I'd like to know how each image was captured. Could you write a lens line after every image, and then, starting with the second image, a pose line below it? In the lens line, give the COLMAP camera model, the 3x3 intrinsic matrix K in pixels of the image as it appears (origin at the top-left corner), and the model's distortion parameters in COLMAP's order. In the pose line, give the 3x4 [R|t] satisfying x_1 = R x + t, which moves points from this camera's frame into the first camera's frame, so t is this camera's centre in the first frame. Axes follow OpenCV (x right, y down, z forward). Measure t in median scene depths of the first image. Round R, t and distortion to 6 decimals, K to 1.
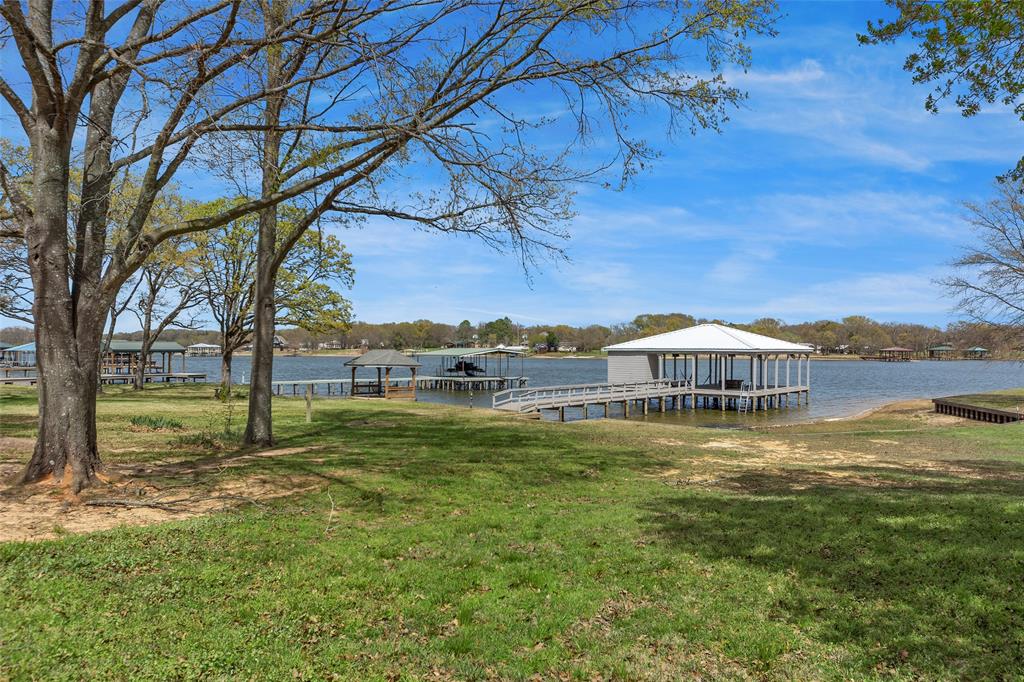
lens RADIAL K [[680.9, 0, 512.0], [0, 680.9, 341.0], [0, 0, 1]] dist [0.004814, 0.003391]
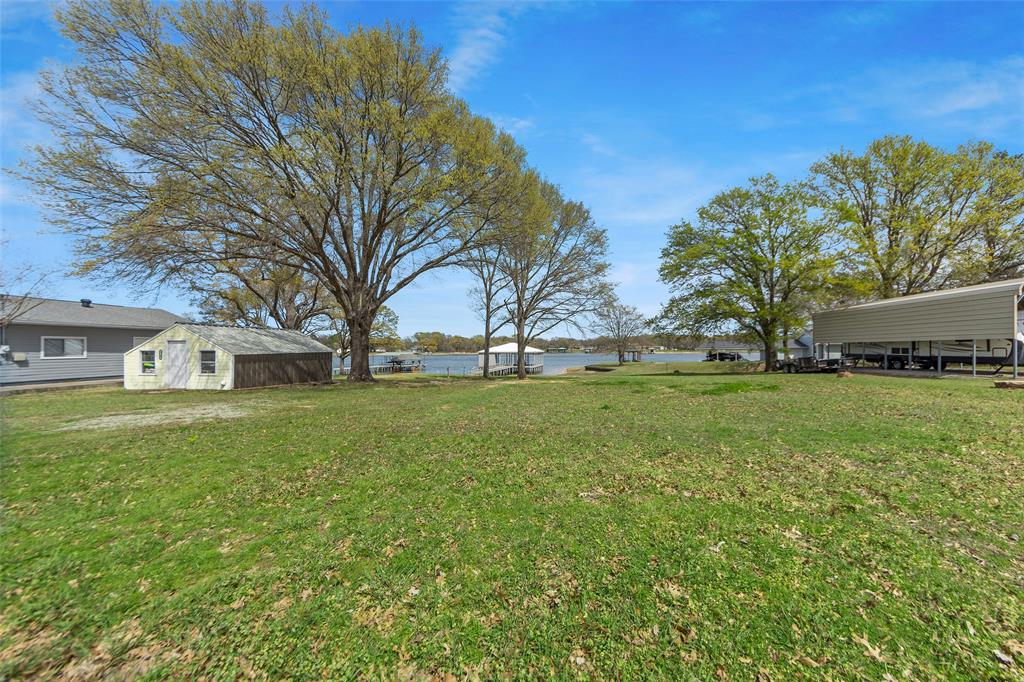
lens RADIAL K [[365.6, 0, 512.0], [0, 365.6, 341.0], [0, 0, 1]] dist [-0.000279, 0.000006]
pose [[0.887482, -0.000738, 0.460841, -0.404477], [0.005956, 0.999934, -0.009868, -0.016852], [-0.460803, 0.011502, 0.887428, -0.329585]]
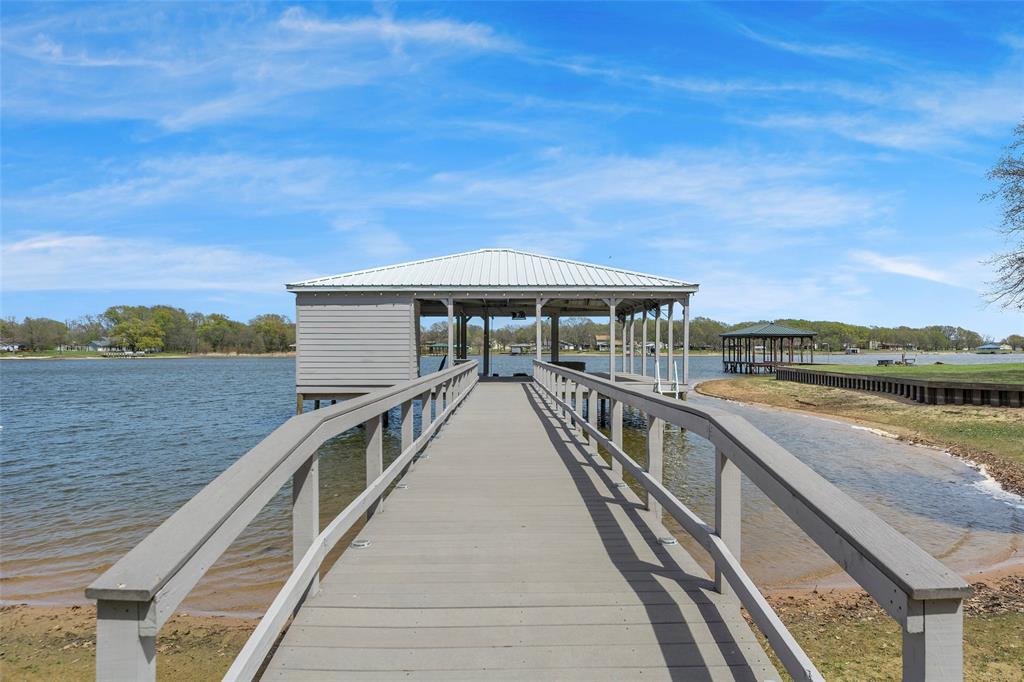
lens RADIAL K [[680.9, 0, 512.0], [0, 680.9, 341.0], [0, 0, 1]] dist [0.004814, 0.003391]
pose [[0.743106, 0.003479, 0.669164, -0.026052], [-0.001599, 0.999993, -0.003423, 0.042734], [-0.669172, 0.001474, 0.743106, 0.636527]]
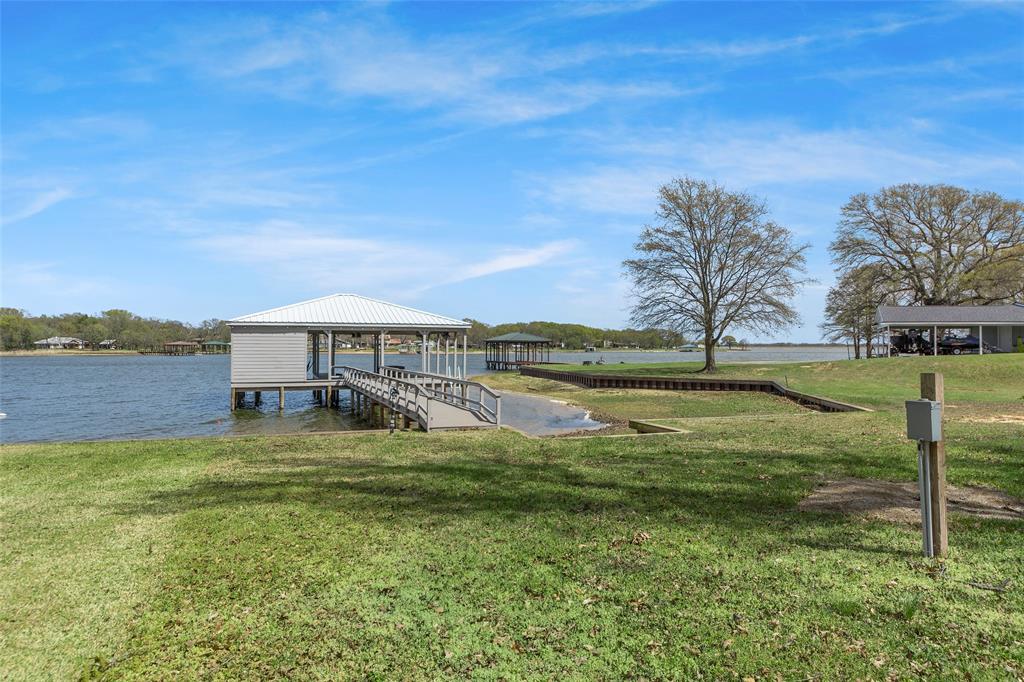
lens RADIAL K [[658.4, 0, 512.0], [0, 658.4, 341.0], [0, 0, 1]] dist [-0.001723, -0.001858]
pose [[0.479033, 0.003911, 0.877788, -0.265916], [-0.007066, 0.999975, -0.000599, 0.026935], [-0.877768, -0.005916, 0.479049, 0.490344]]
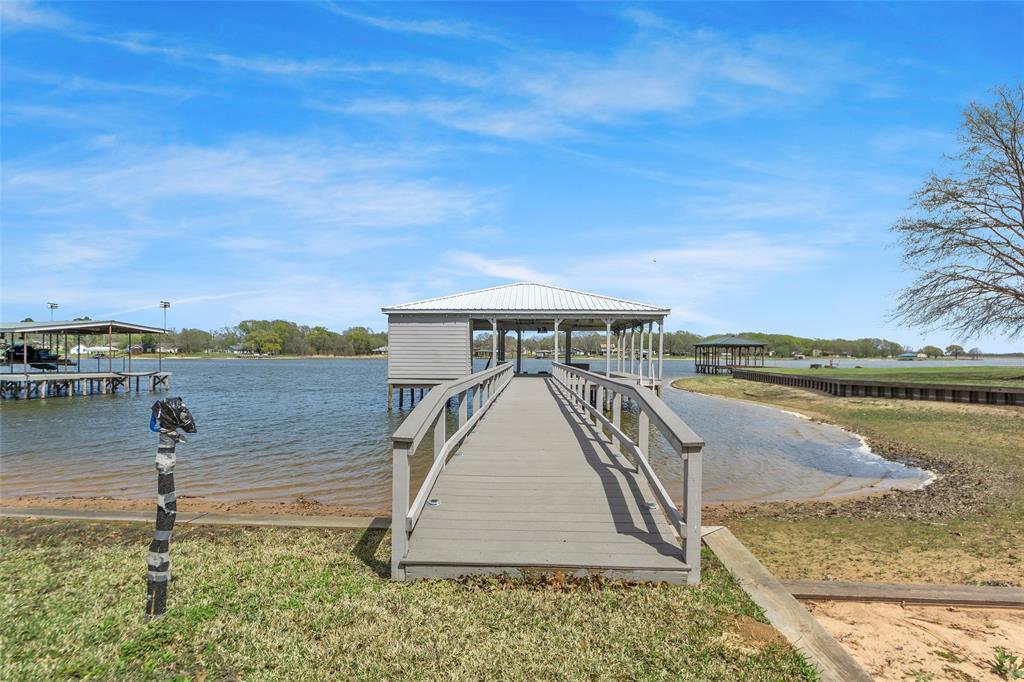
lens RADIAL K [[513.4, 0, 514.8], [0, 513.4, 358.4], [0, 0, 1]] dist [0.009245, -0.000155]
pose [[0.771621, -0.004404, 0.636067, -0.046599], [-0.008542, 0.999814, 0.017284, 0.042333], [-0.636025, -0.018770, 0.771440, 0.613947]]
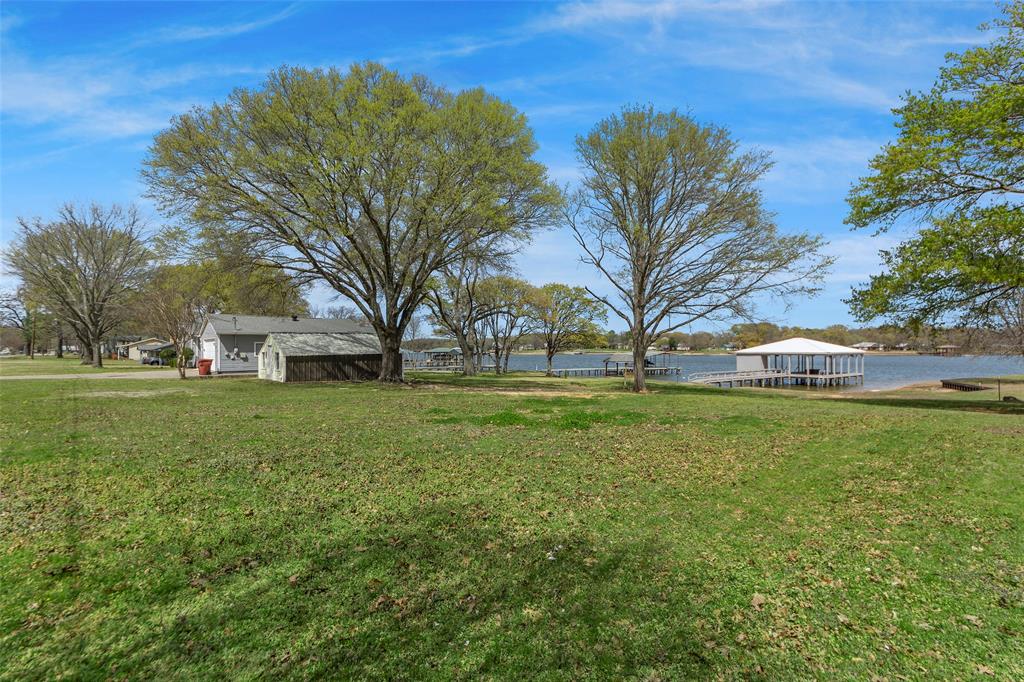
lens RADIAL K [[447.2, 0, 512.0], [0, 447.2, 341.0], [0, 0, 1]] dist [0.000512, 0.000084]
pose [[0.963331, -0.014159, -0.267940, -0.123696], [0.012794, 0.999895, -0.006841, -0.019343], [0.268009, 0.003162, 0.963411, -0.347188]]
